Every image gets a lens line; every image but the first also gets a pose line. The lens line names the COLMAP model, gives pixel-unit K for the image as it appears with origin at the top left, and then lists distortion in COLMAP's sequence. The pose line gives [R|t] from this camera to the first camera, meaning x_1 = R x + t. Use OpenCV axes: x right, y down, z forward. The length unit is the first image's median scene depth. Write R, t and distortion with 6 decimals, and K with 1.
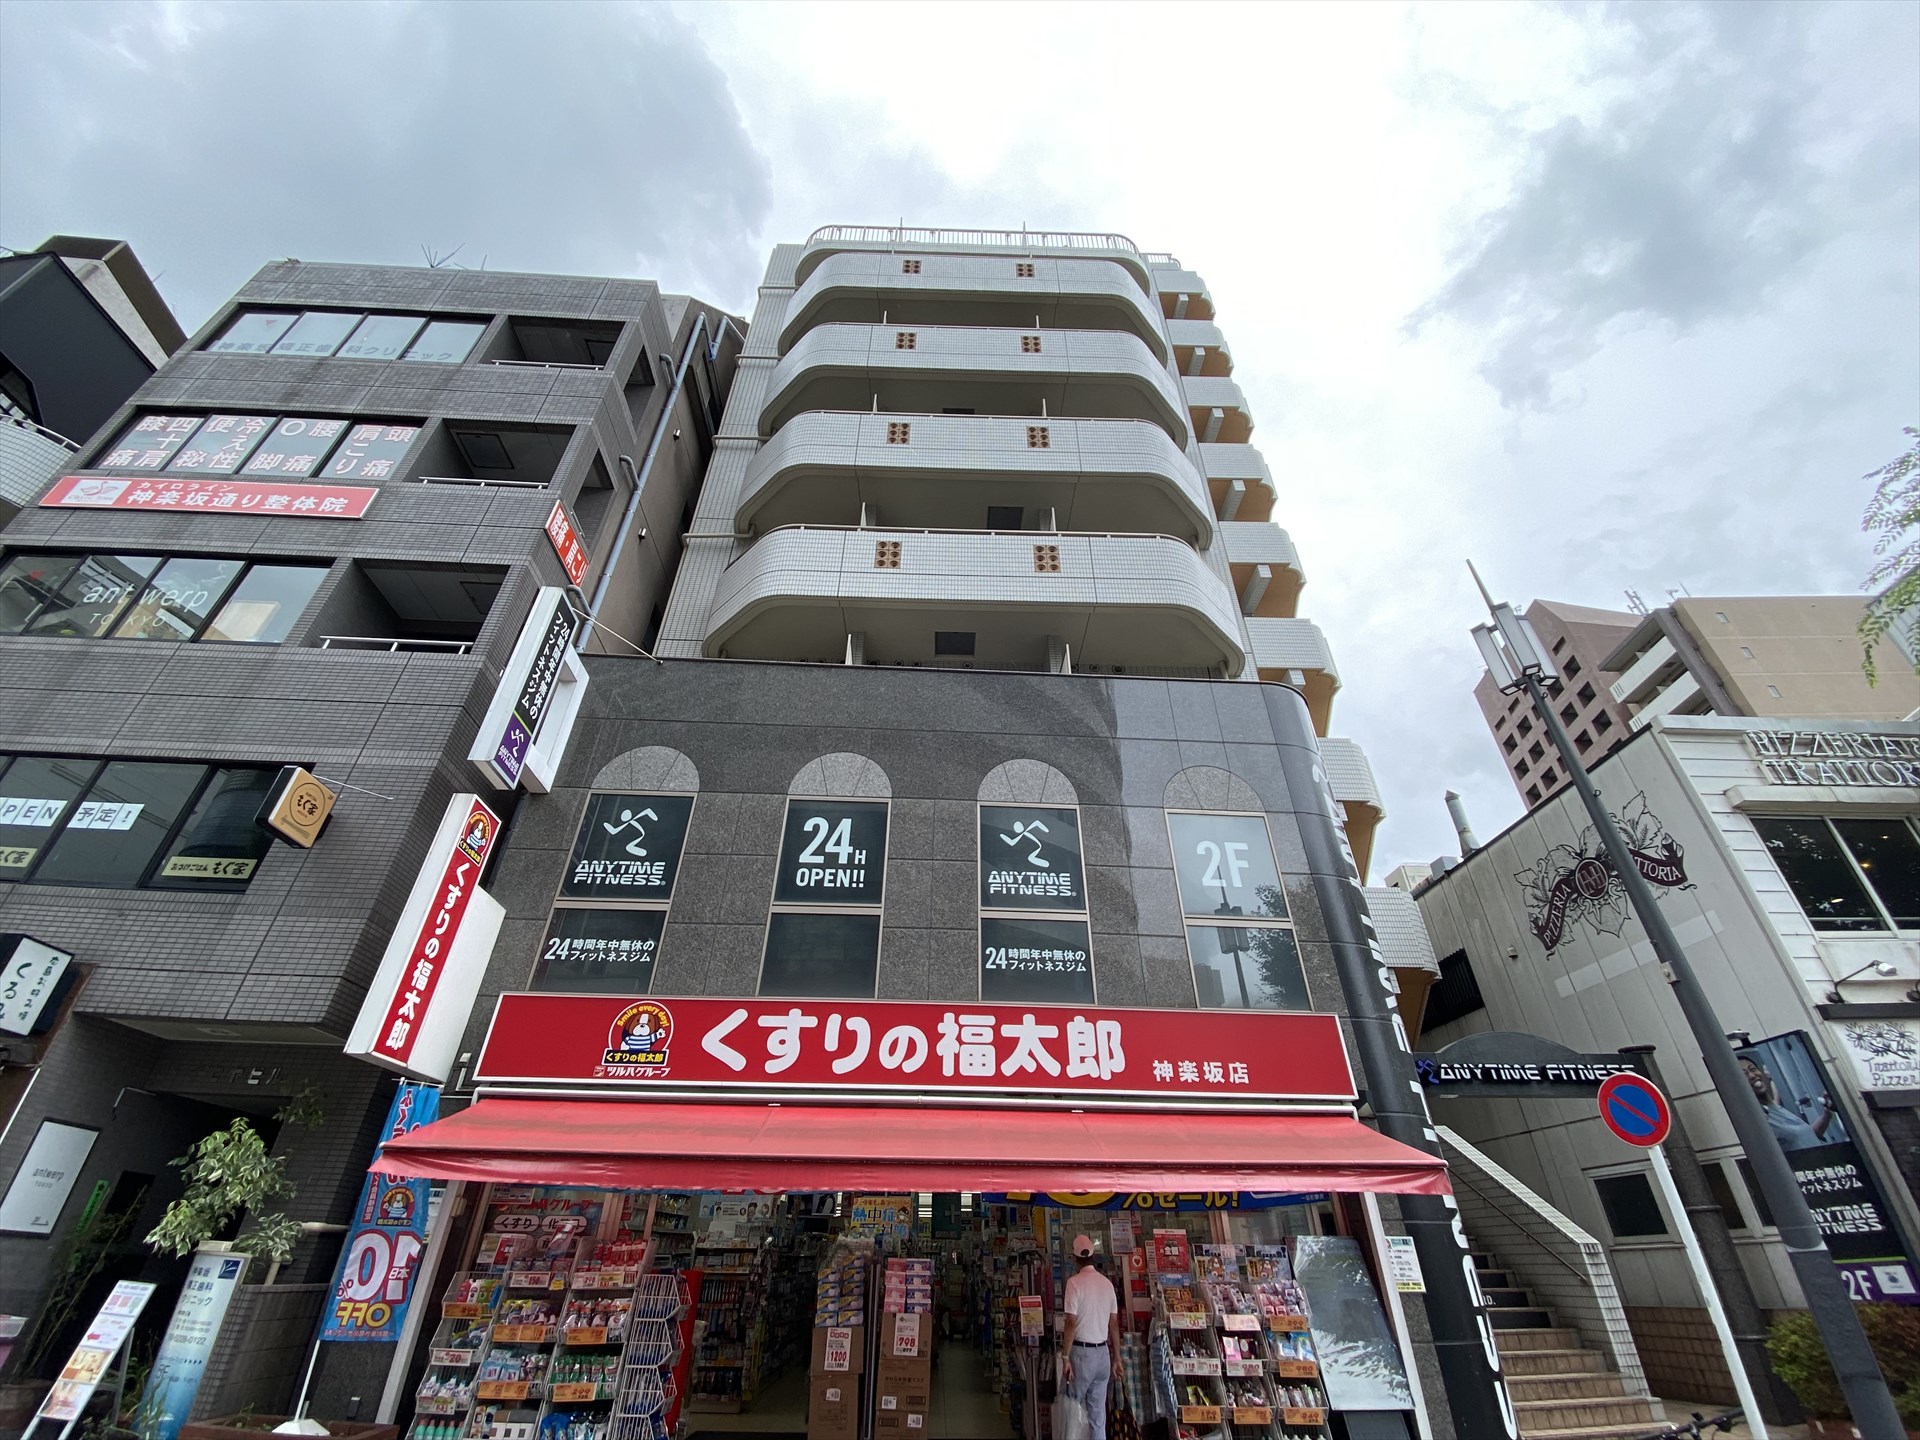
lens RADIAL K [[781.2, 0, 963.1], [0, 781.2, 721.1], [0, 0, 1]] dist [0.018403, -0.019283]
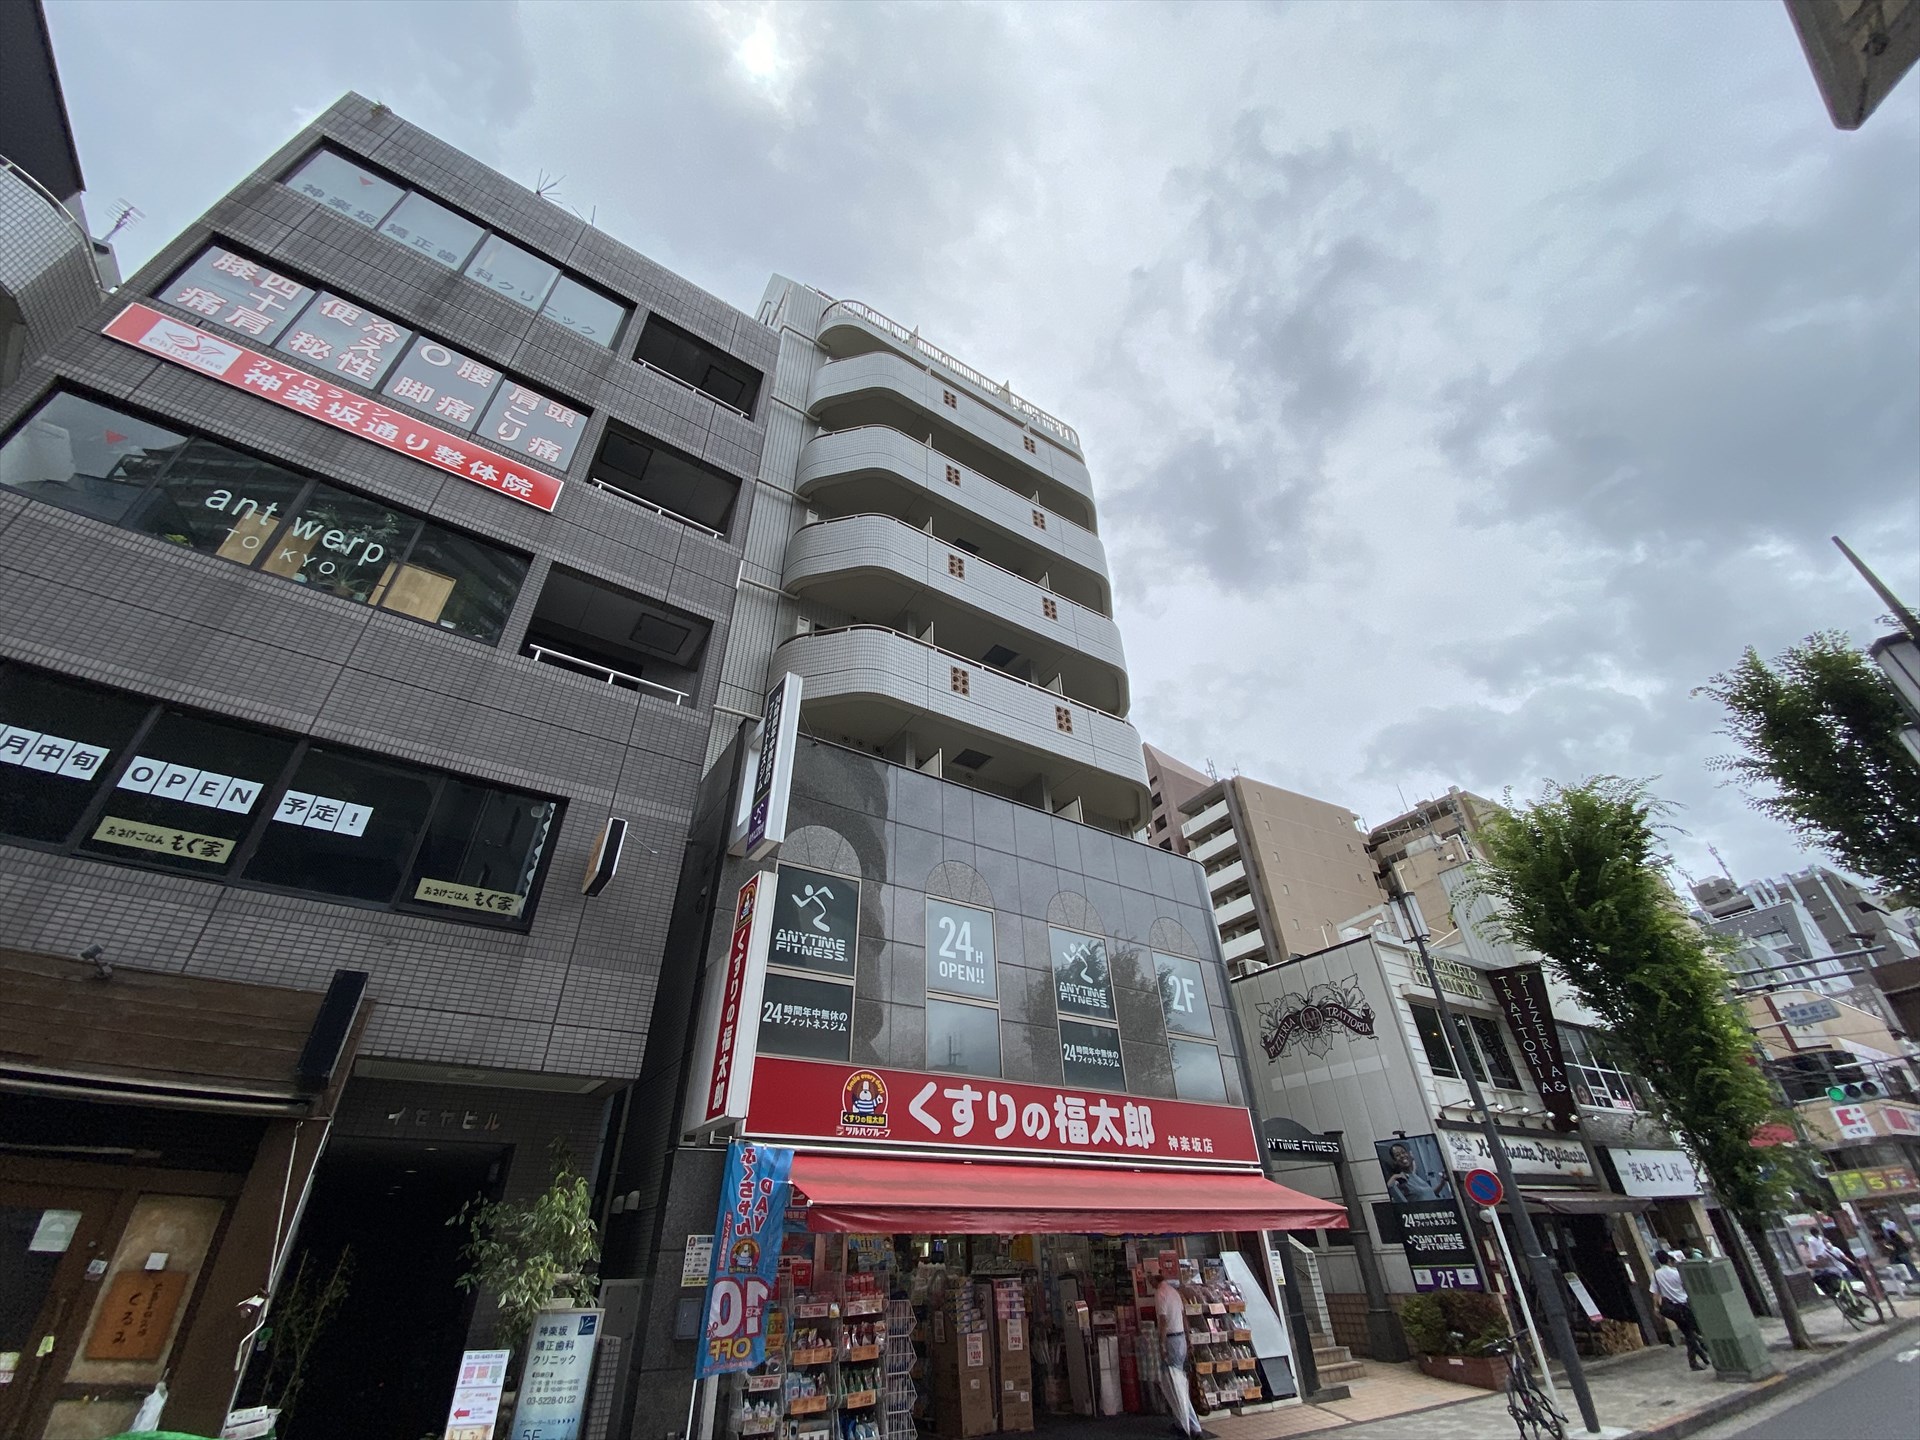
lens RADIAL K [[781.2, 0, 963.1], [0, 781.2, 721.1], [0, 0, 1]] dist [0.018403, -0.019283]
pose [[0.854462, 0.269054, 0.444414, -0.957298], [-0.263689, 0.961670, -0.075220, -0.106269], [-0.447618, -0.052914, 0.892658, -0.107990]]
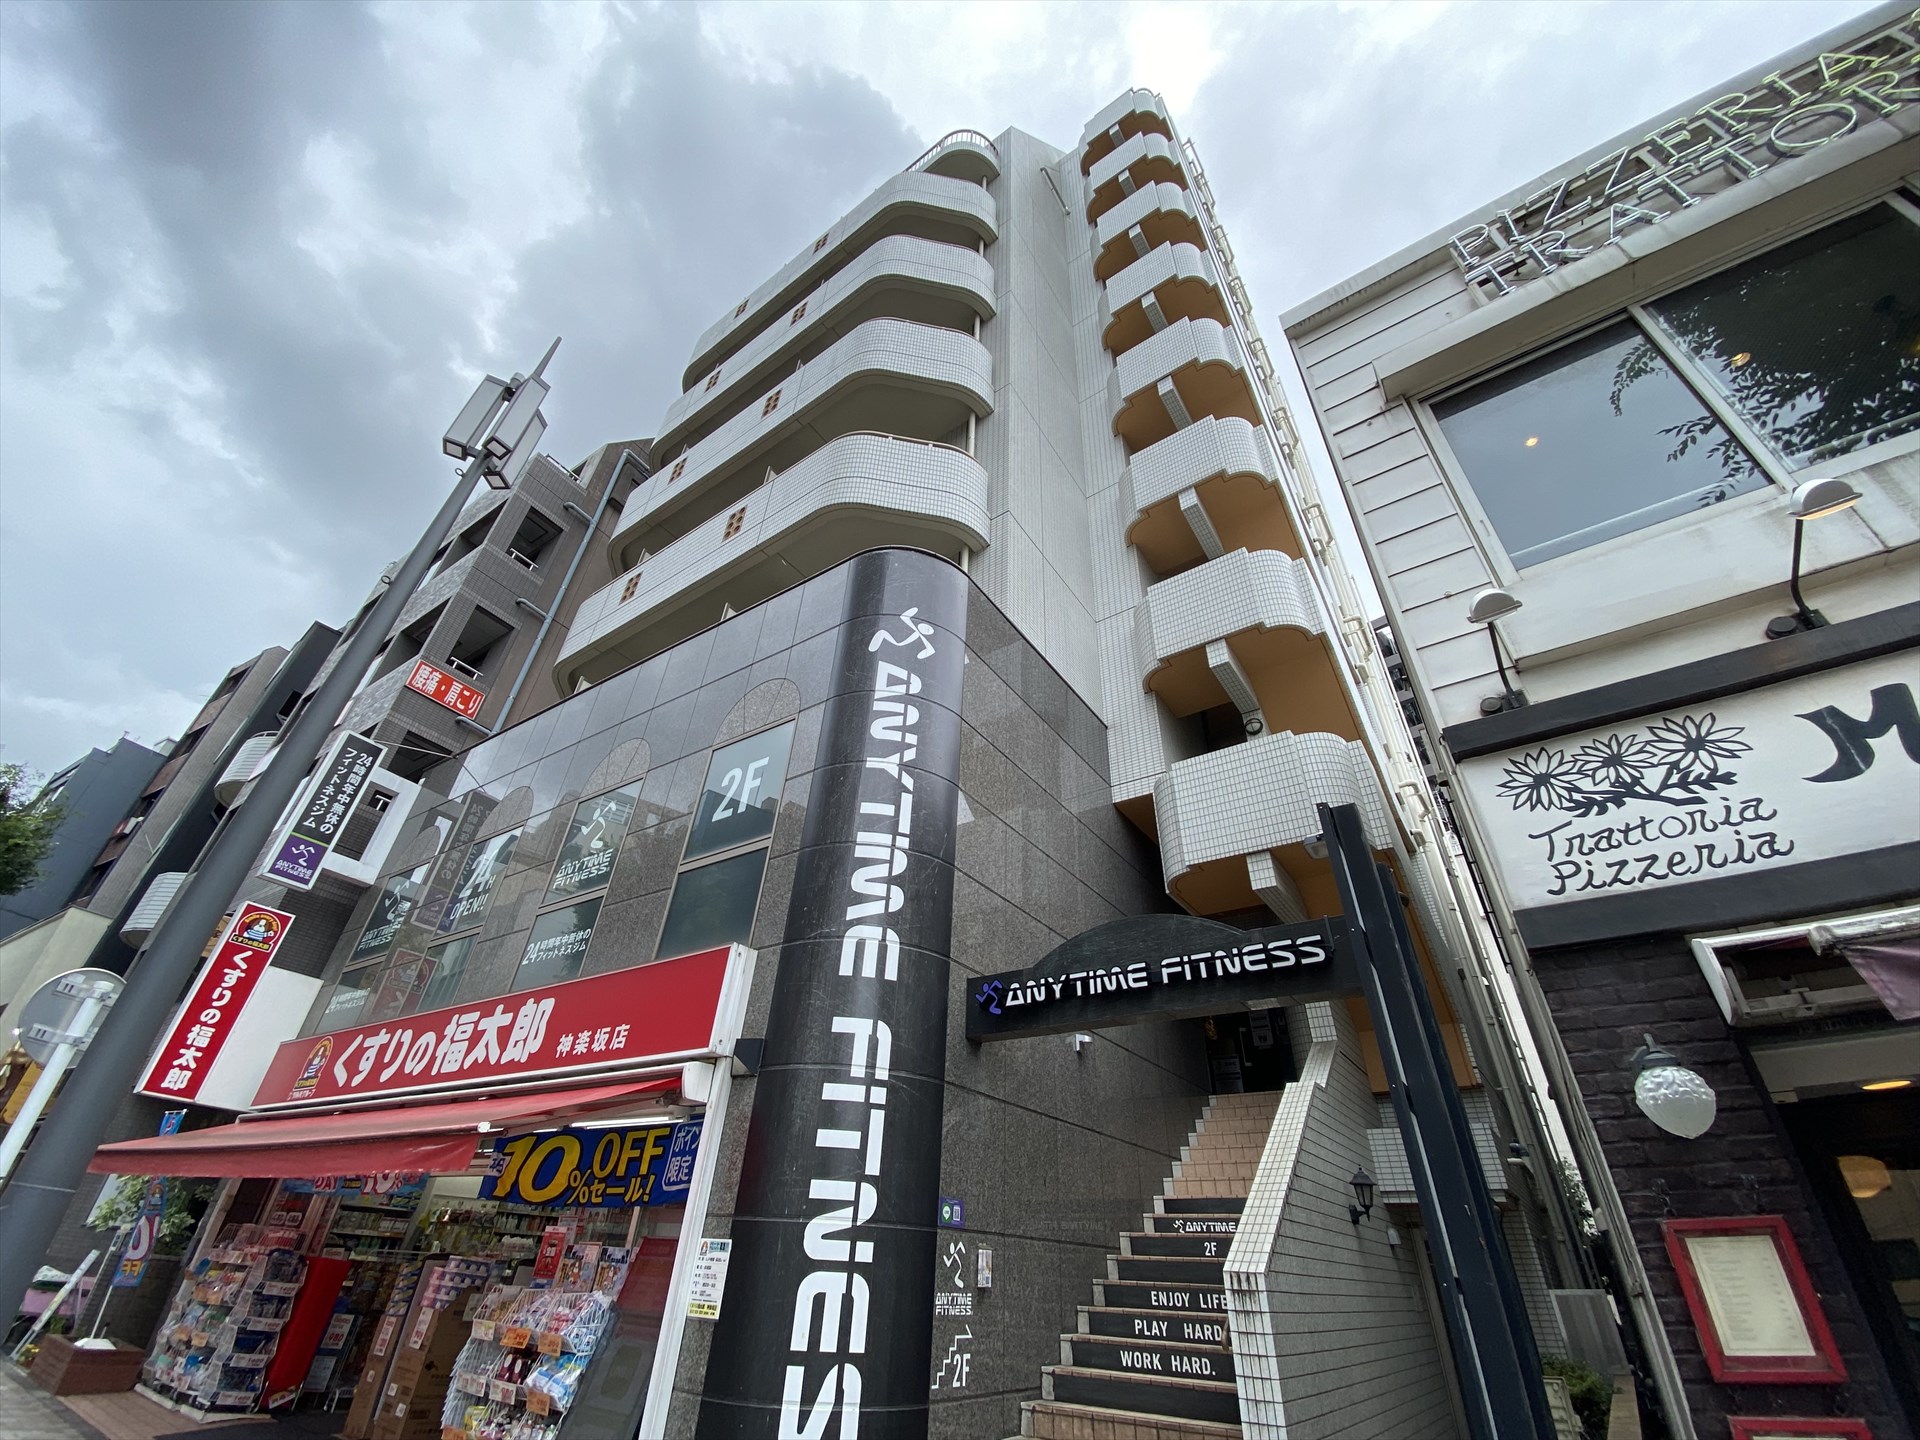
lens RADIAL K [[781.2, 0, 963.1], [0, 781.2, 721.1], [0, 0, 1]] dist [0.018403, -0.019283]
pose [[0.802154, -0.323391, -0.501963, 1.159552], [0.309113, 0.944133, -0.114286, 0.340123], [0.510879, -0.063488, 0.857305, 0.497227]]
